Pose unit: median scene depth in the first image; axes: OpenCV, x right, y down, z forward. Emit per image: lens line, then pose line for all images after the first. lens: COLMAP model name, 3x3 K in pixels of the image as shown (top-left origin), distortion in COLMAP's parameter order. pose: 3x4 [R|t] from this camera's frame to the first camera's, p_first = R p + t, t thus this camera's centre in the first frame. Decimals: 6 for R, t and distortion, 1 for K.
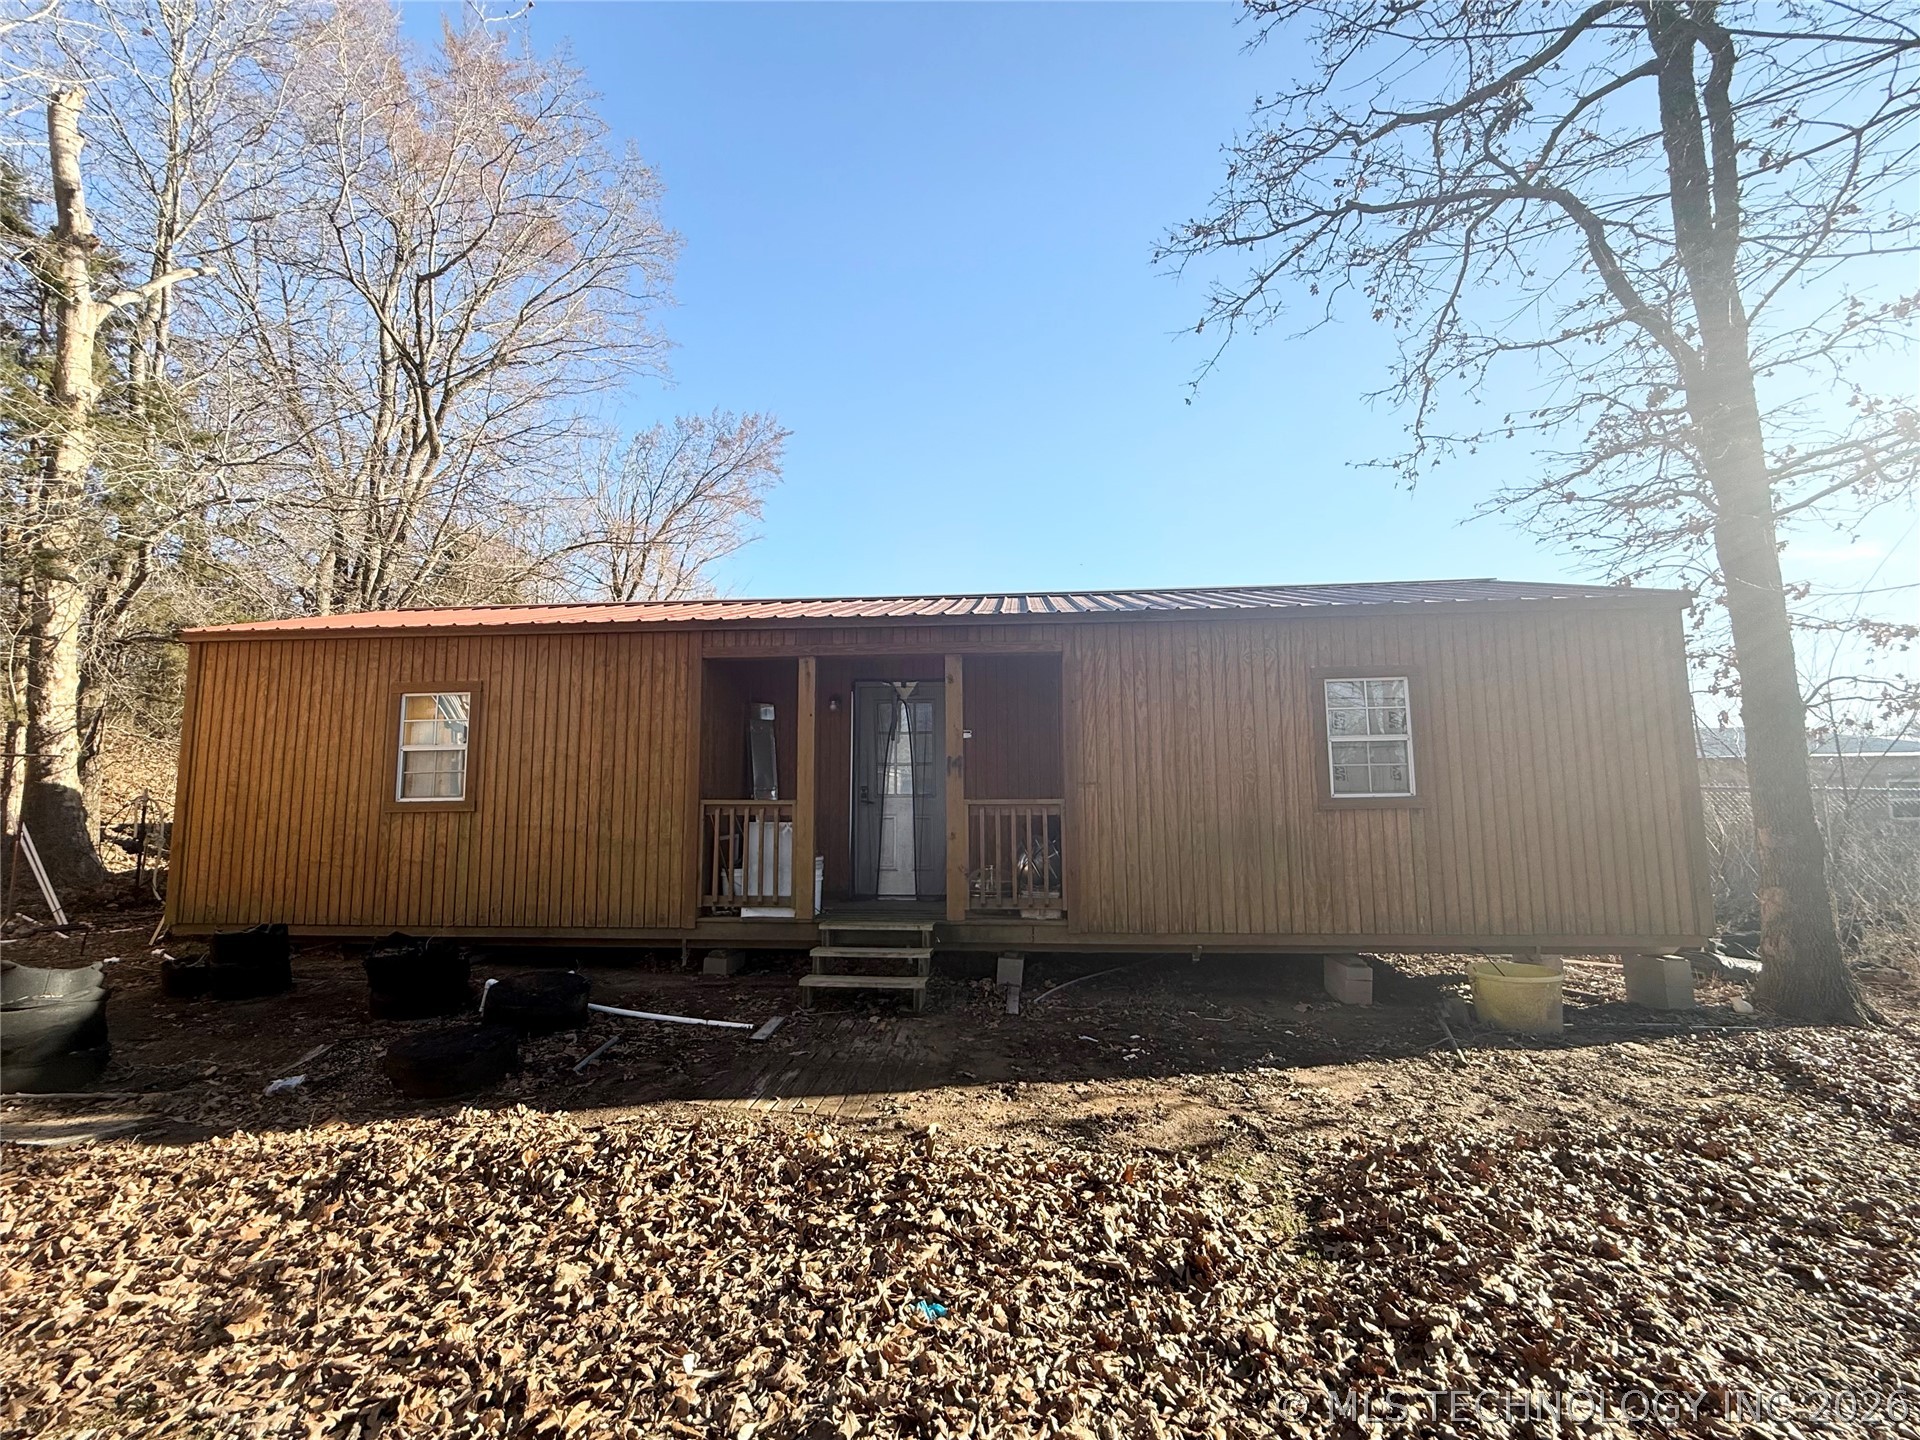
lens RADIAL K [[763.3, 0, 960.3], [0, 763.3, 715.5], [0, 0, 1]] dist [-0.000907, 0.000701]
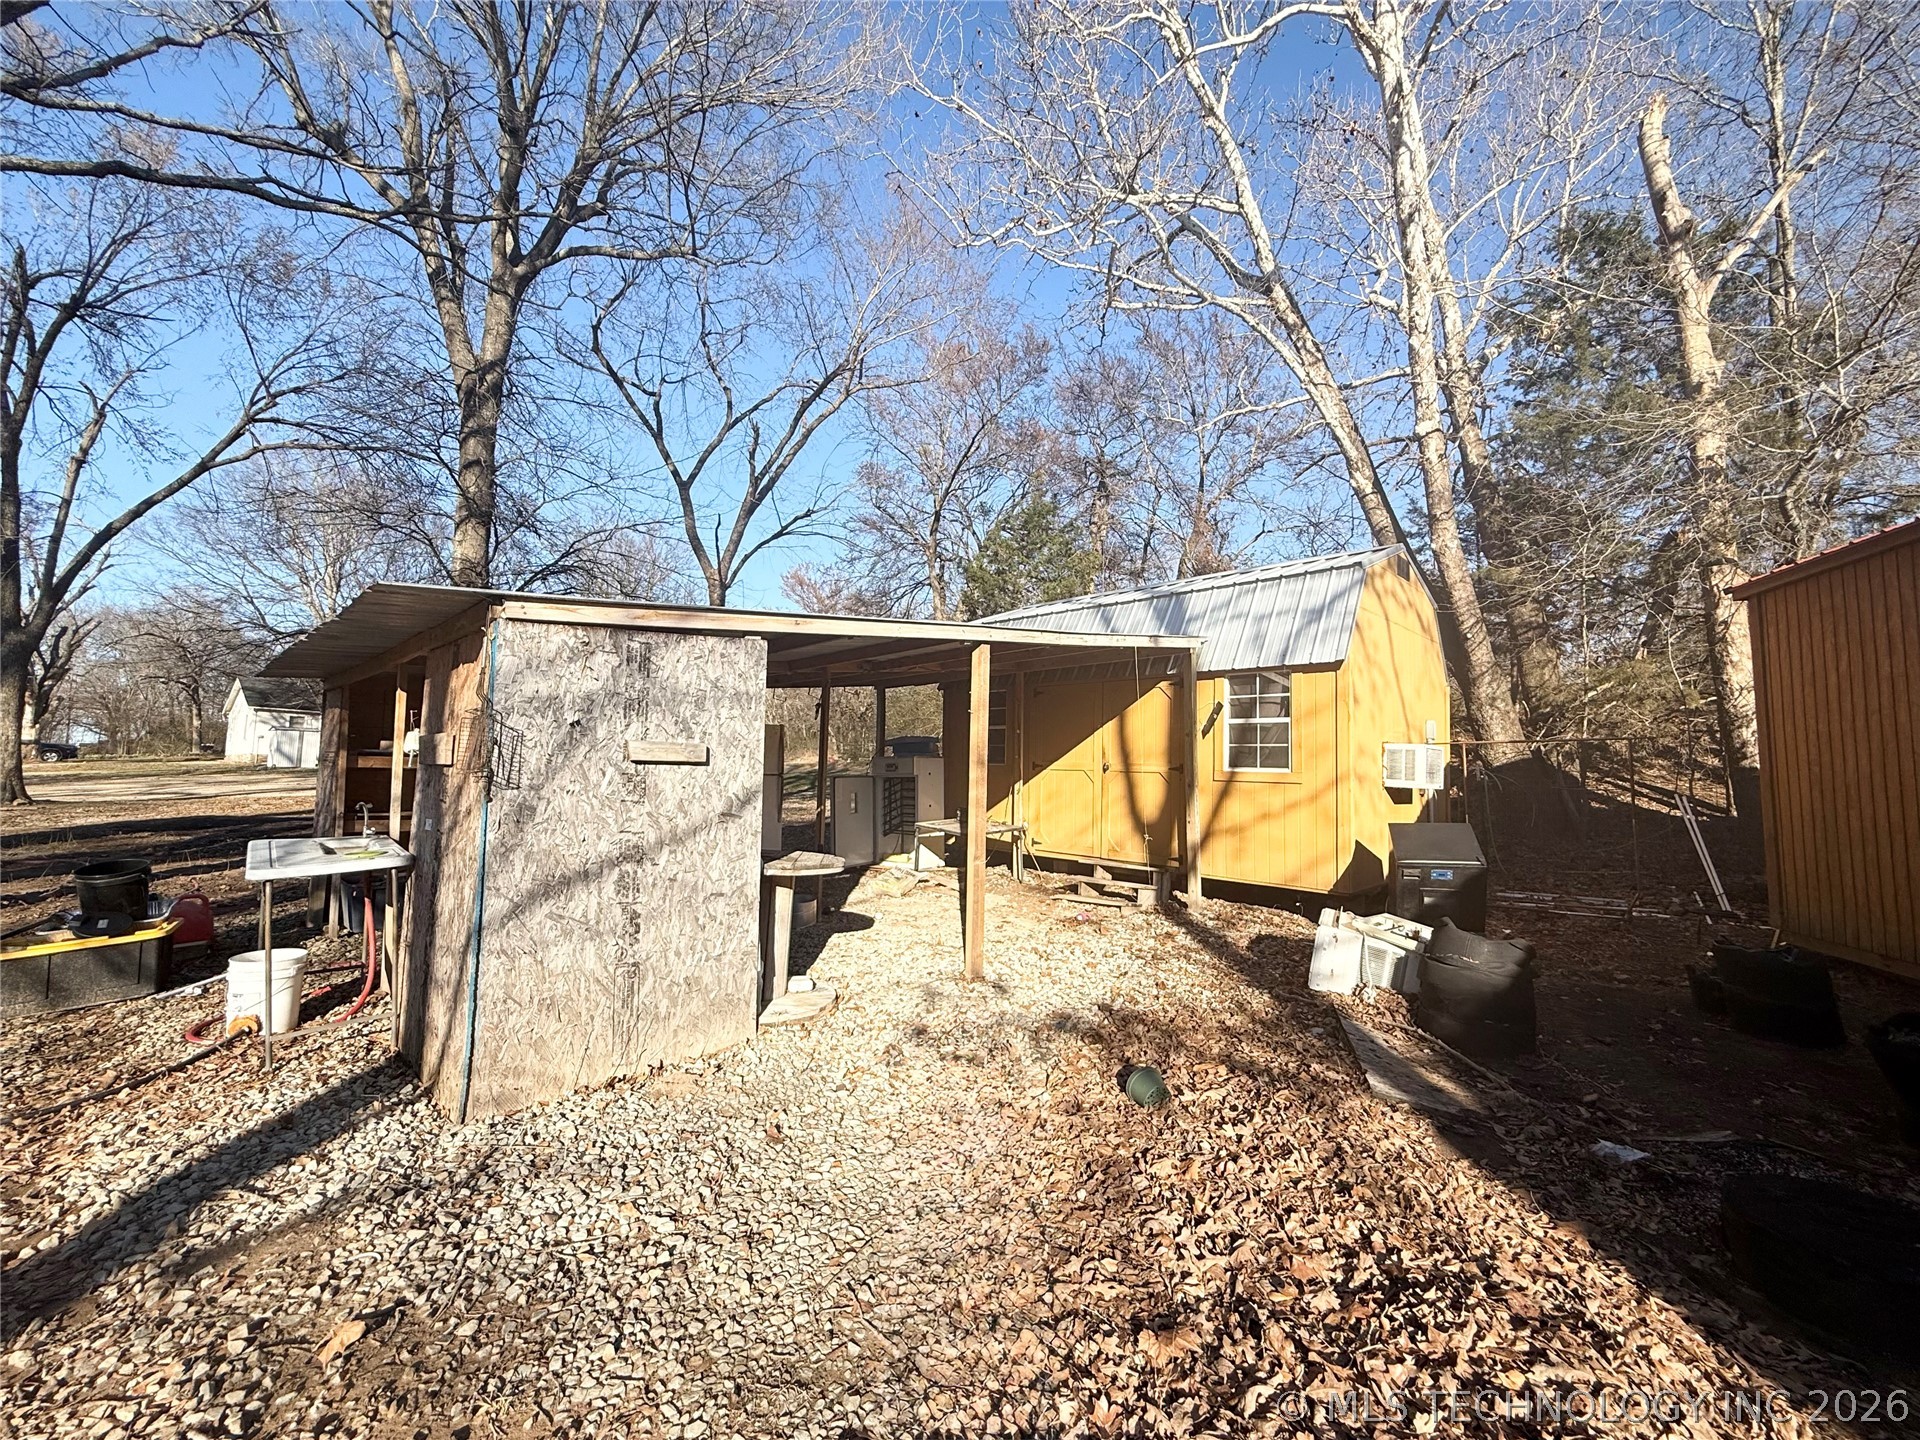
lens RADIAL K [[763.3, 0, 966.2], [0, 763.3, 721.1], [0, 0, 1]] dist [-0.000907, 0.000701]
pose [[-0.235141, -0.070475, -0.969403, 0.009184], [0.089558, 0.991554, -0.093809, 0.032131], [0.967826, -0.108876, -0.226843, 0.251826]]
